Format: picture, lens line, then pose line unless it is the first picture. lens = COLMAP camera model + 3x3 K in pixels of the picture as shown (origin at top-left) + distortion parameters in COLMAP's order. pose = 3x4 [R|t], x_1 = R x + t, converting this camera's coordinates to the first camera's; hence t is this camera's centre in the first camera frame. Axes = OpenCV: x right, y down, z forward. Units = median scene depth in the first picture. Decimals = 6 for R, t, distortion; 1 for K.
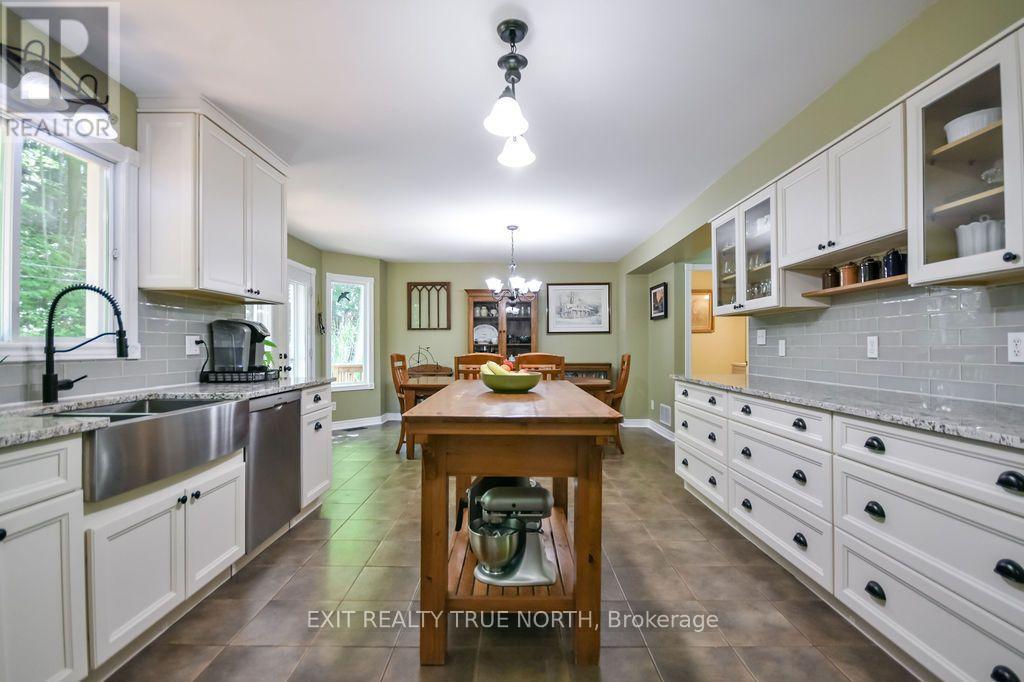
lens RADIAL K [[466.5, 0, 514.8], [0, 466.5, 345.3], [0, 0, 1]] dist [0.000838, -0.004615]
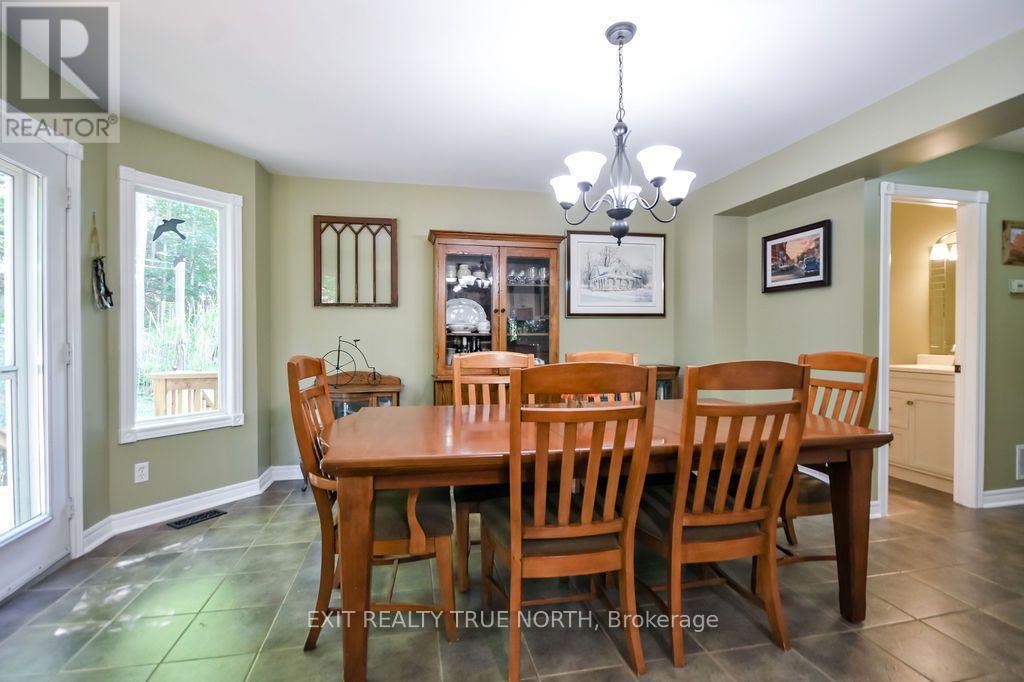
lens RADIAL K [[466.5, 0, 504.9], [0, 466.5, 342.3], [0, 0, 1]] dist [0.000838, -0.004615]
pose [[0.979381, 0.000134, 0.202021, -0.288089], [-0.001956, 0.999959, 0.008820, 0.005892], [-0.202012, -0.009034, 0.979341, 1.017678]]
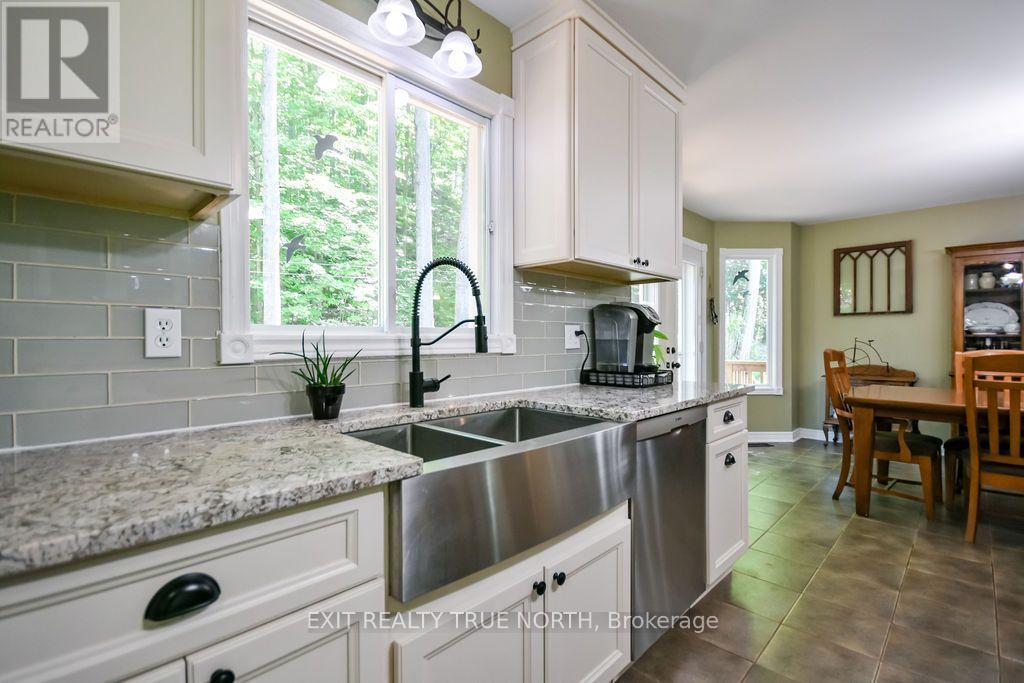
lens RADIAL K [[466.5, 0, 509.7], [0, 466.5, 343.7], [0, 0, 1]] dist [0.000838, -0.004615]
pose [[0.712335, 0.006611, -0.701808, -0.187769], [0.001665, 0.999937, 0.011109, 0.002356], [0.701837, -0.009082, 0.712279, 0.324068]]
